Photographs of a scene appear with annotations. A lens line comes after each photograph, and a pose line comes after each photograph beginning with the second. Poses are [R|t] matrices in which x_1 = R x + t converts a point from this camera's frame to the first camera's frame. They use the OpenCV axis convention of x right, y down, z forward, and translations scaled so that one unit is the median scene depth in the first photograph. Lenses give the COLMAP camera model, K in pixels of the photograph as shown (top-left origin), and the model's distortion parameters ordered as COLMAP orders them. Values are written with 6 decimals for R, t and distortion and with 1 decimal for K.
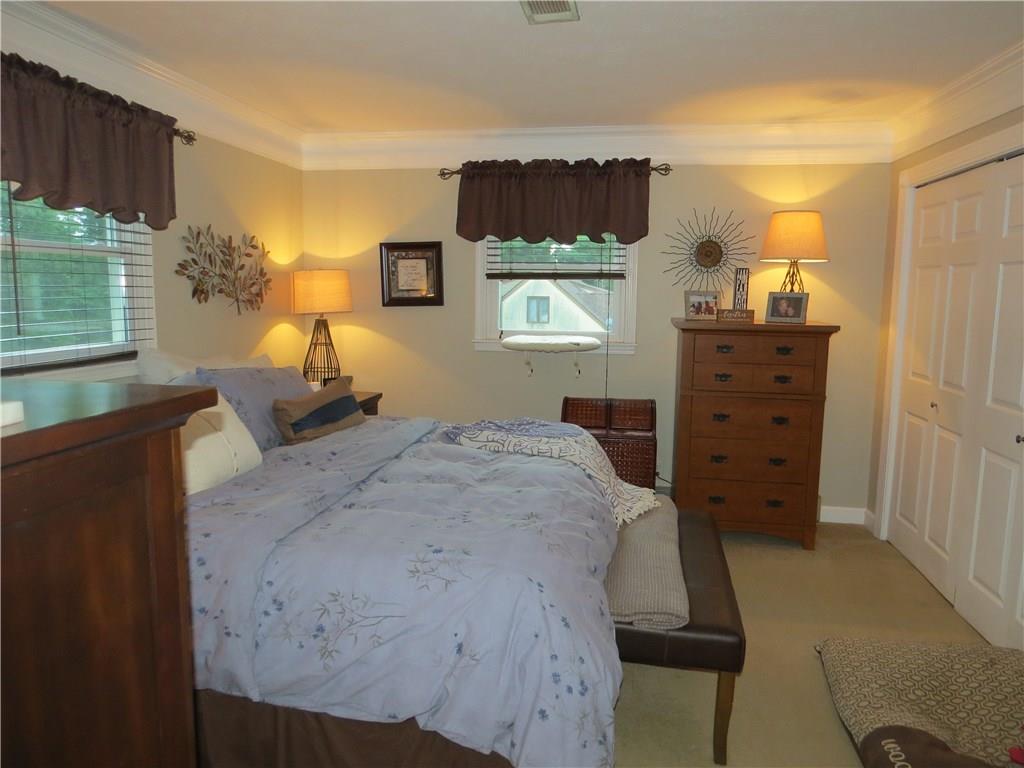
lens RADIAL K [[728.4, 0, 512.0], [0, 728.4, 384.0], [0, 0, 1]] dist [-0.019494, 0.001135]
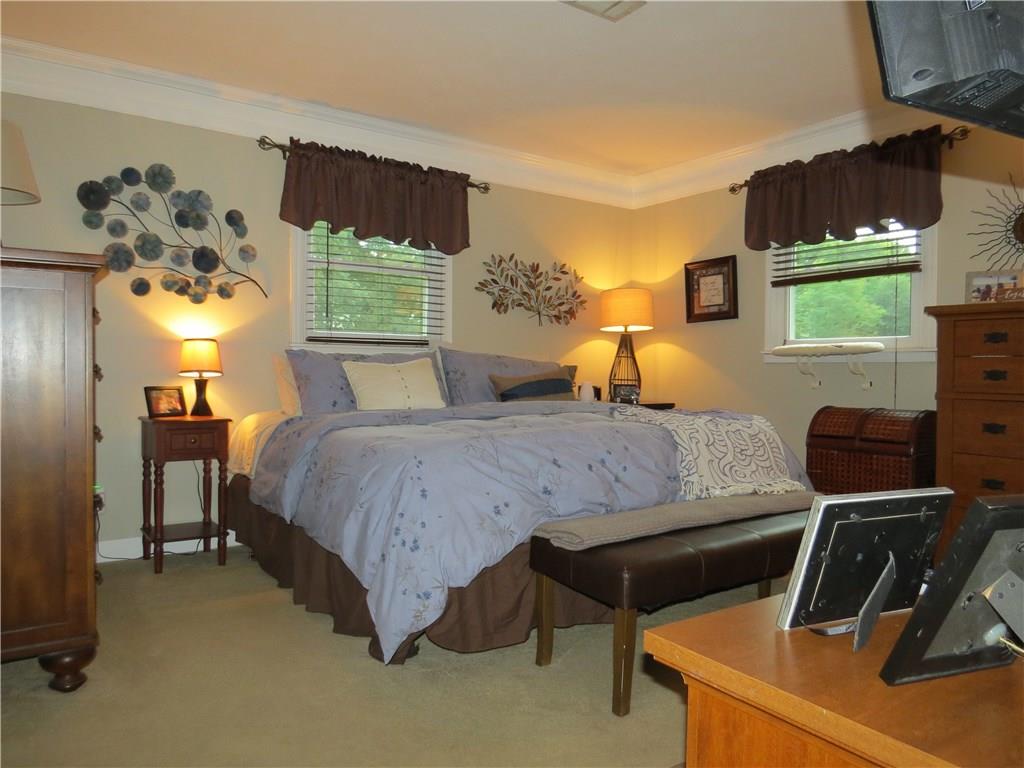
lens RADIAL K [[728.4, 0, 512.0], [0, 728.4, 384.0], [0, 0, 1]] dist [-0.019494, 0.001135]
pose [[0.704502, 0.007001, -0.709667, 0.450029], [-0.091590, 0.992486, -0.081133, 0.103164], [0.703767, 0.122157, 0.699850, 0.108810]]
